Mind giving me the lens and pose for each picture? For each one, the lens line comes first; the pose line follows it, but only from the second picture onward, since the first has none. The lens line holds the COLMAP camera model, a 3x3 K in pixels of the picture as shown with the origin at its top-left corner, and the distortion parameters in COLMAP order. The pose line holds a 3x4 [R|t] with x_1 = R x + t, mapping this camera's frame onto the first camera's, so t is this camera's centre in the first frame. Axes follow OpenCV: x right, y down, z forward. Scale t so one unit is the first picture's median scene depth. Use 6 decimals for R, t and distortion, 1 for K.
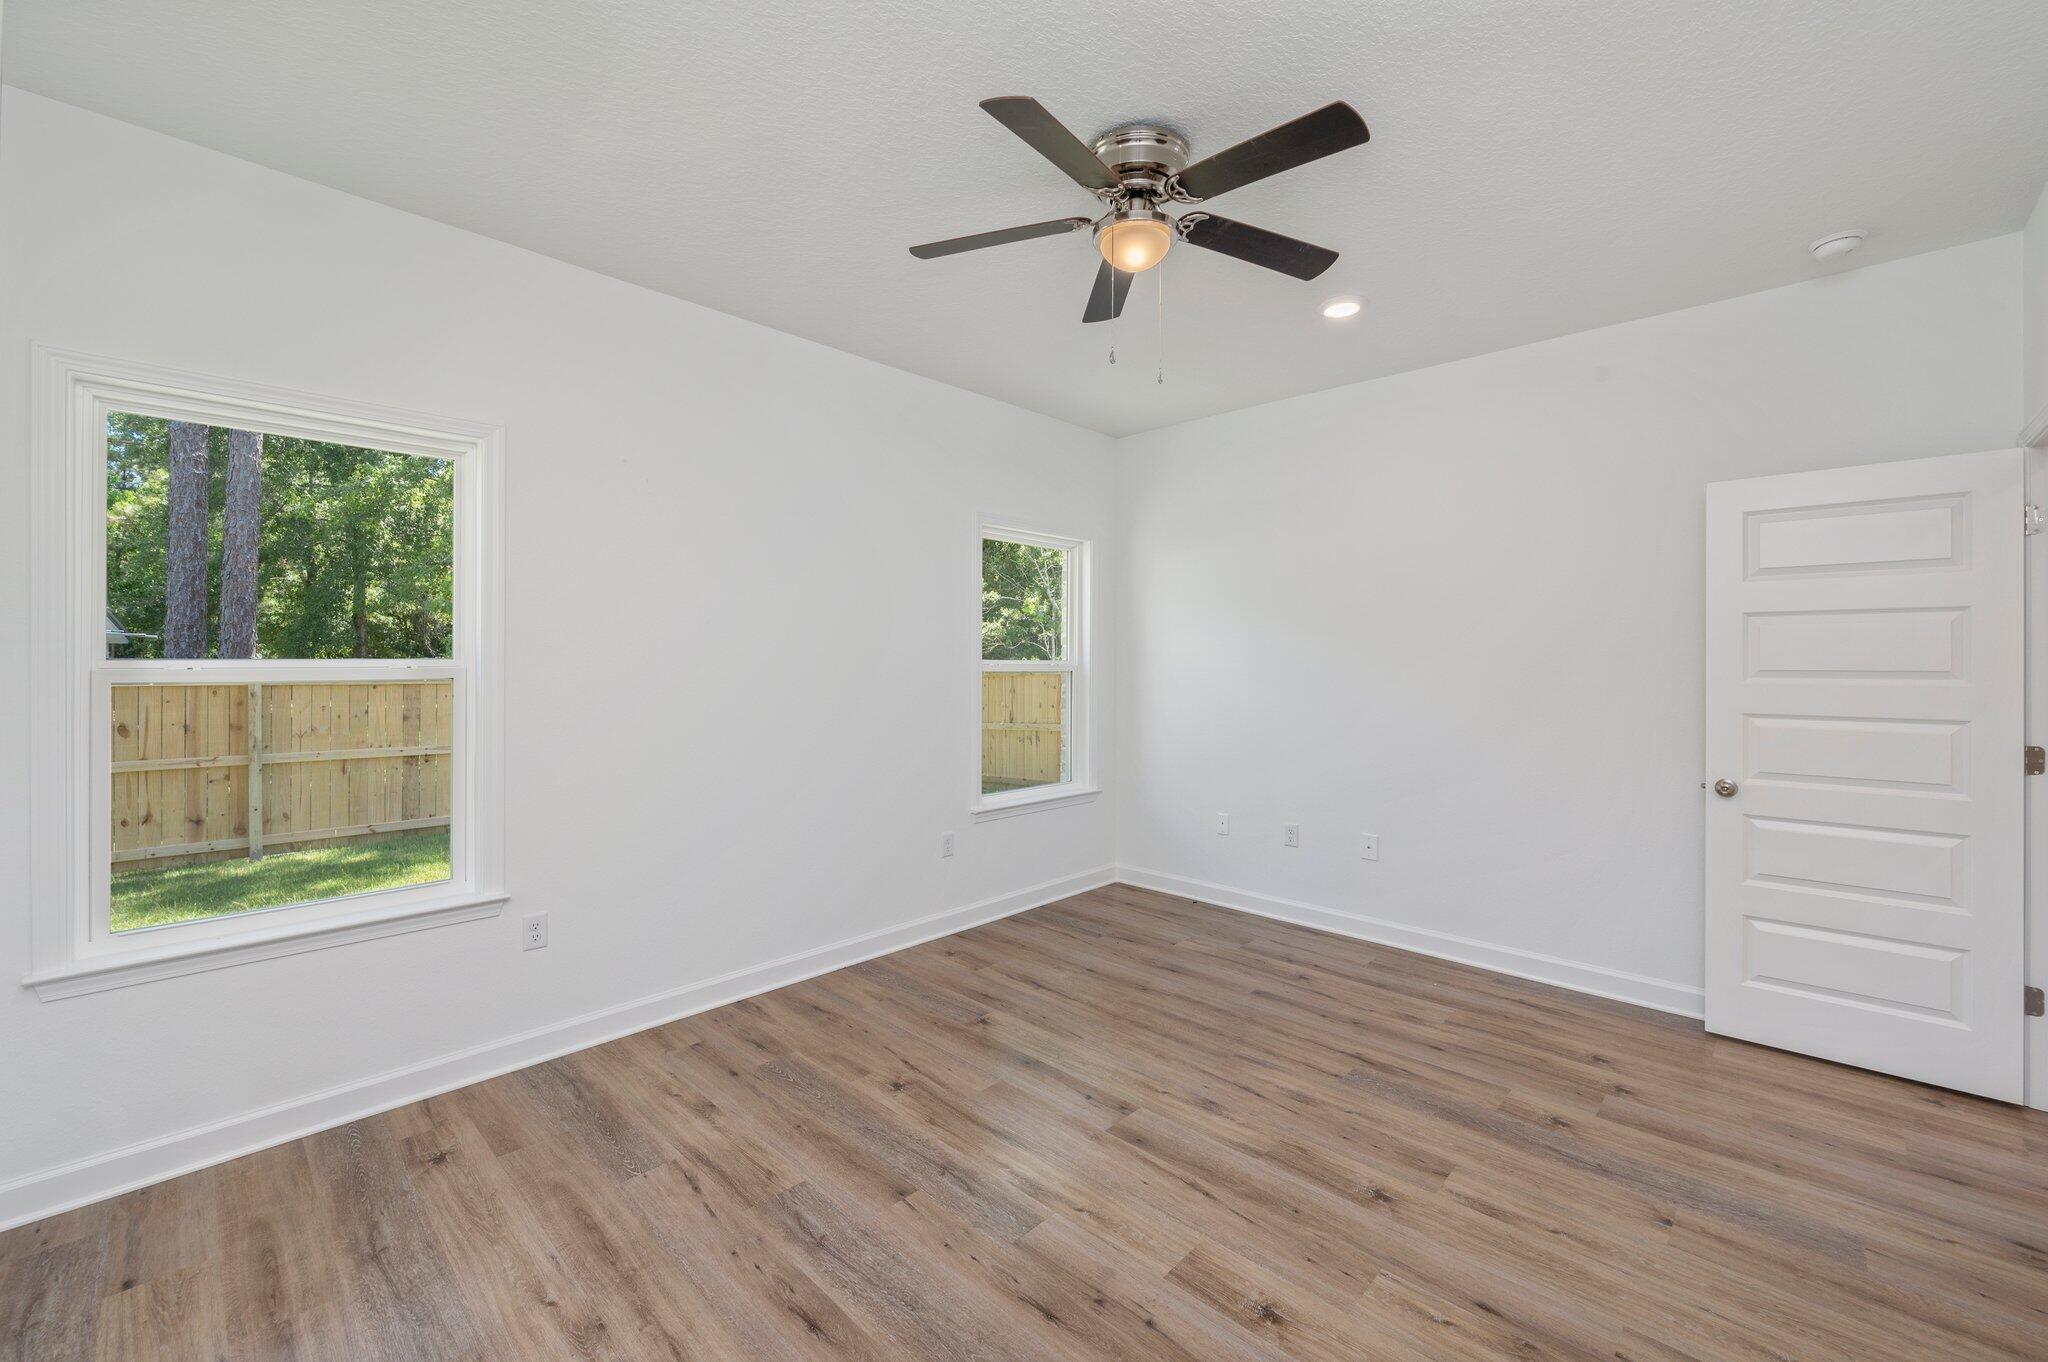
lens RADIAL K [[842.2, 0, 1021.1], [0, 842.2, 647.5], [0, 0, 1]] dist [0.001386, 0.000167]
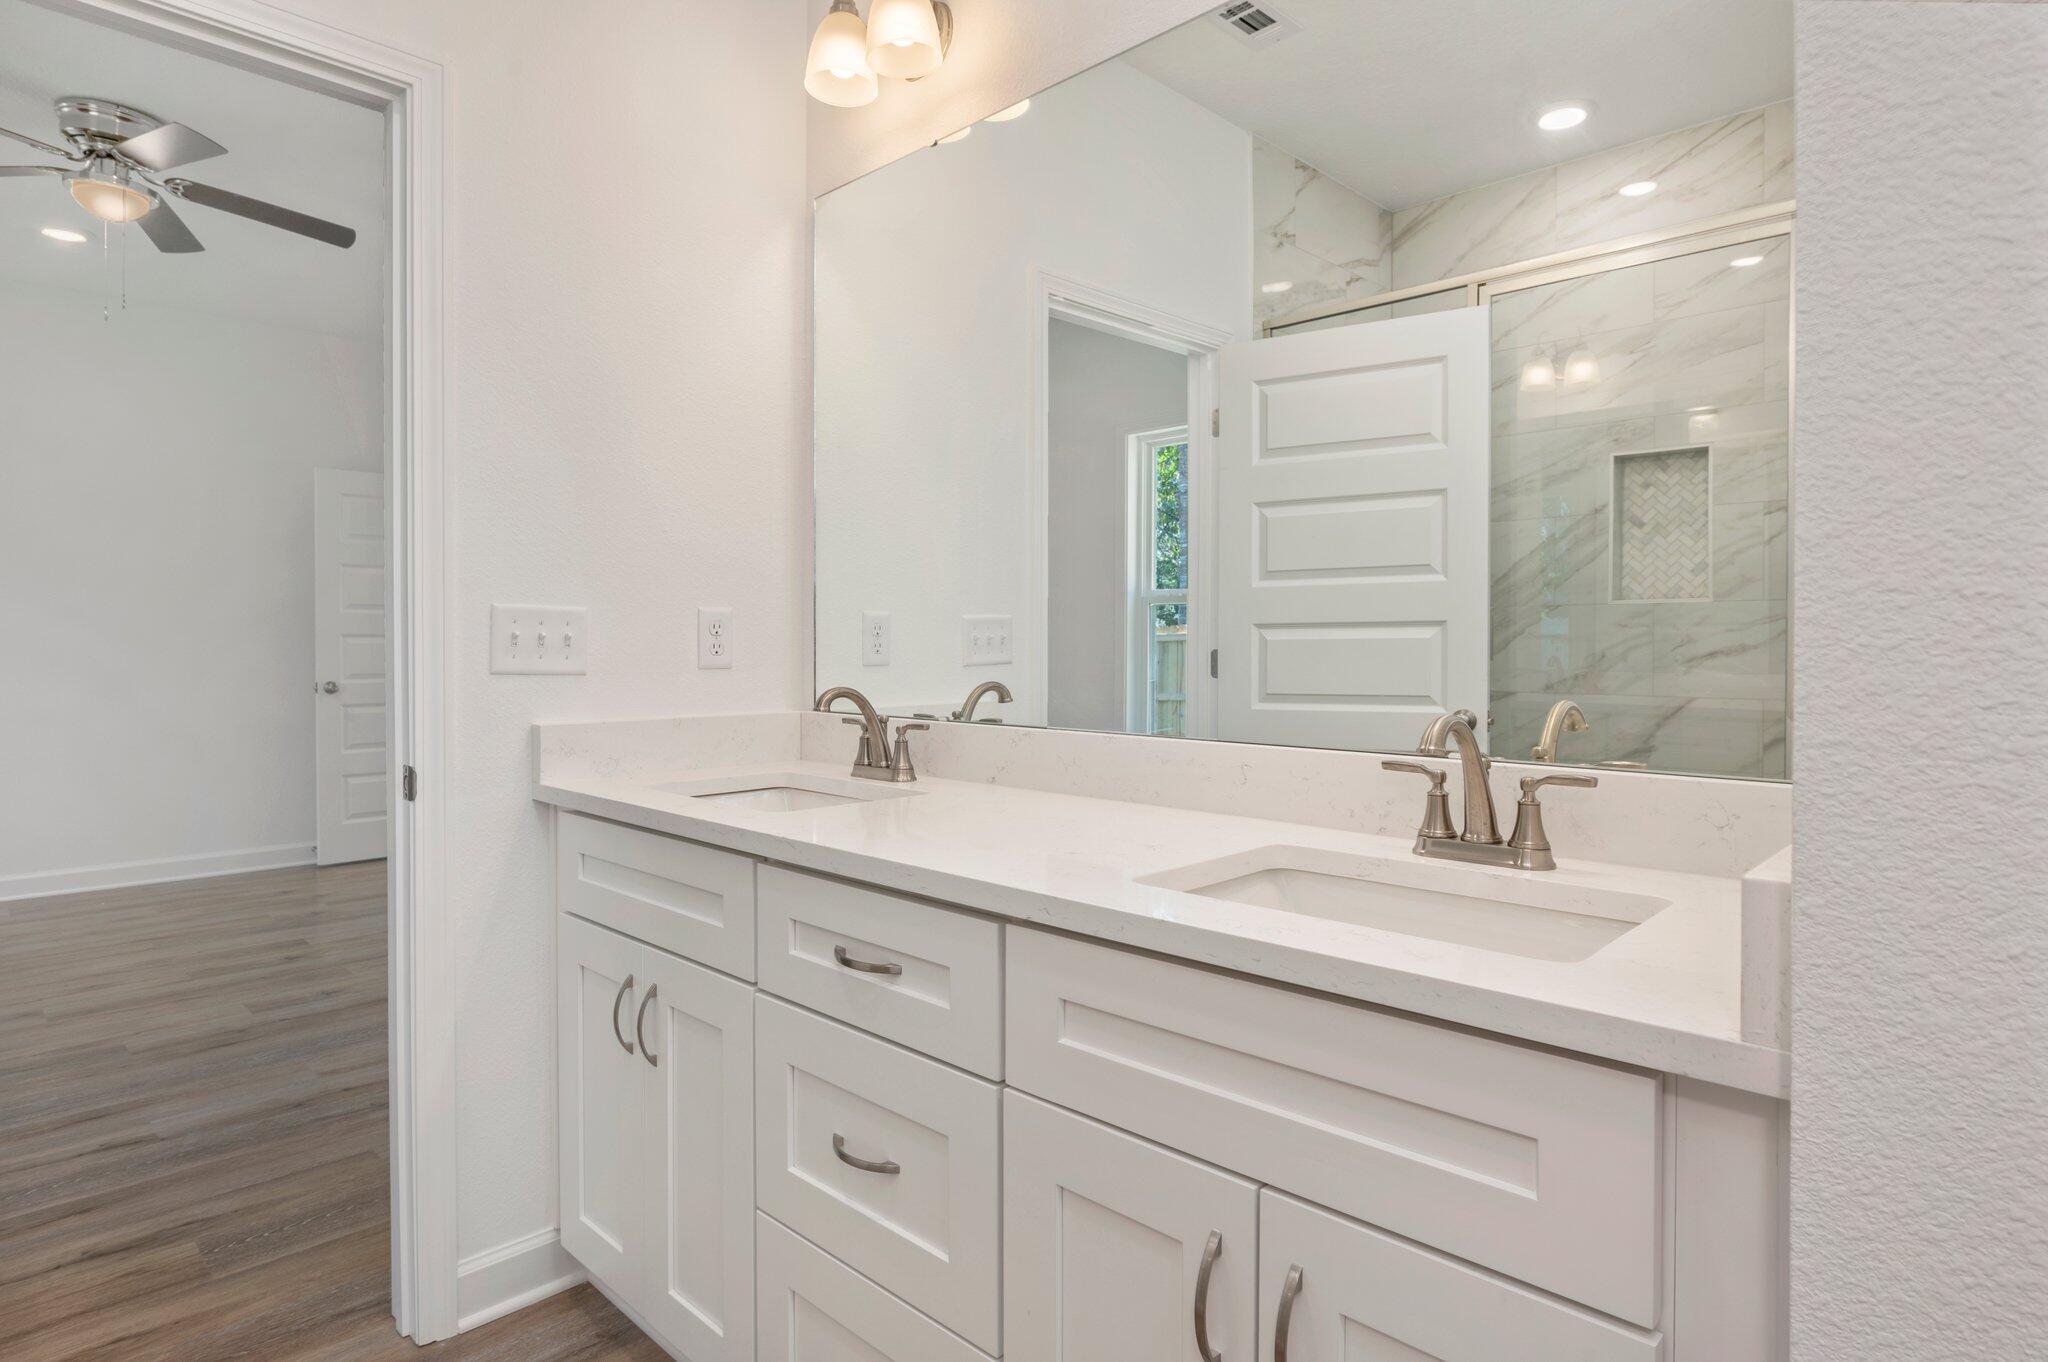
lens RADIAL K [[1111.9, 0, 1021.4], [0, 1111.9, 648.5], [0, 0, 1]] dist [-0.000885, -0.000281]
pose [[-0.011005, -0.008636, 0.999902, -1.443395], [-0.000234, 0.999963, 0.008633, 0.112157], [-0.999939, -0.000139, -0.011007, -0.211314]]
